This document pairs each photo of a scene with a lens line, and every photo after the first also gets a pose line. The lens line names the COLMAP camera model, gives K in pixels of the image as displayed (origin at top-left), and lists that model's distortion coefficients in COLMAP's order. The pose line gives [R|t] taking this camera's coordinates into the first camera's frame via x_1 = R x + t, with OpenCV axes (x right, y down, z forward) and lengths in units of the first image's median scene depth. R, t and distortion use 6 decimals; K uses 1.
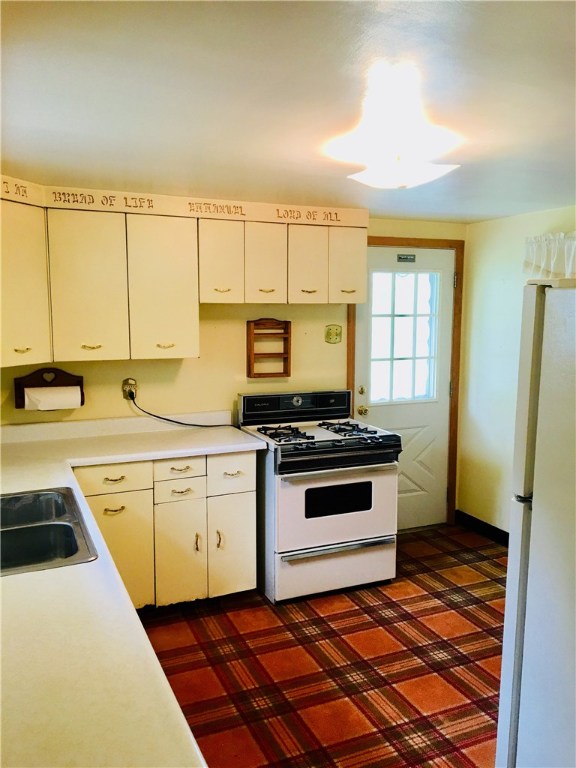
lens RADIAL K [[658.3, 0, 288.0], [0, 658.3, 384.0], [0, 0, 1]] dist [0.111212, -0.189801]
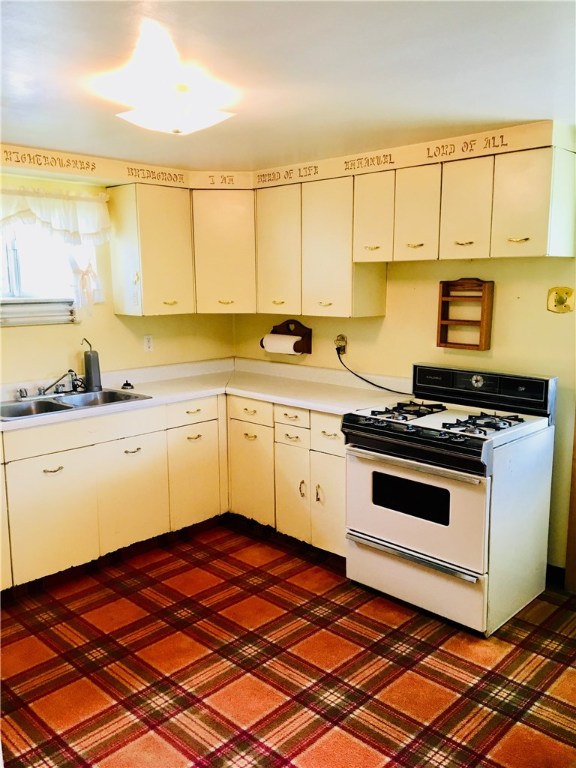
lens RADIAL K [[658.3, 0, 288.0], [0, 658.3, 384.0], [0, 0, 1]] dist [0.111212, -0.189801]
pose [[0.361906, 0.145167, -0.920842, 0.776519], [-0.101454, 0.988067, 0.115892, -0.047083], [0.926677, 0.051482, 0.372315, 0.548770]]
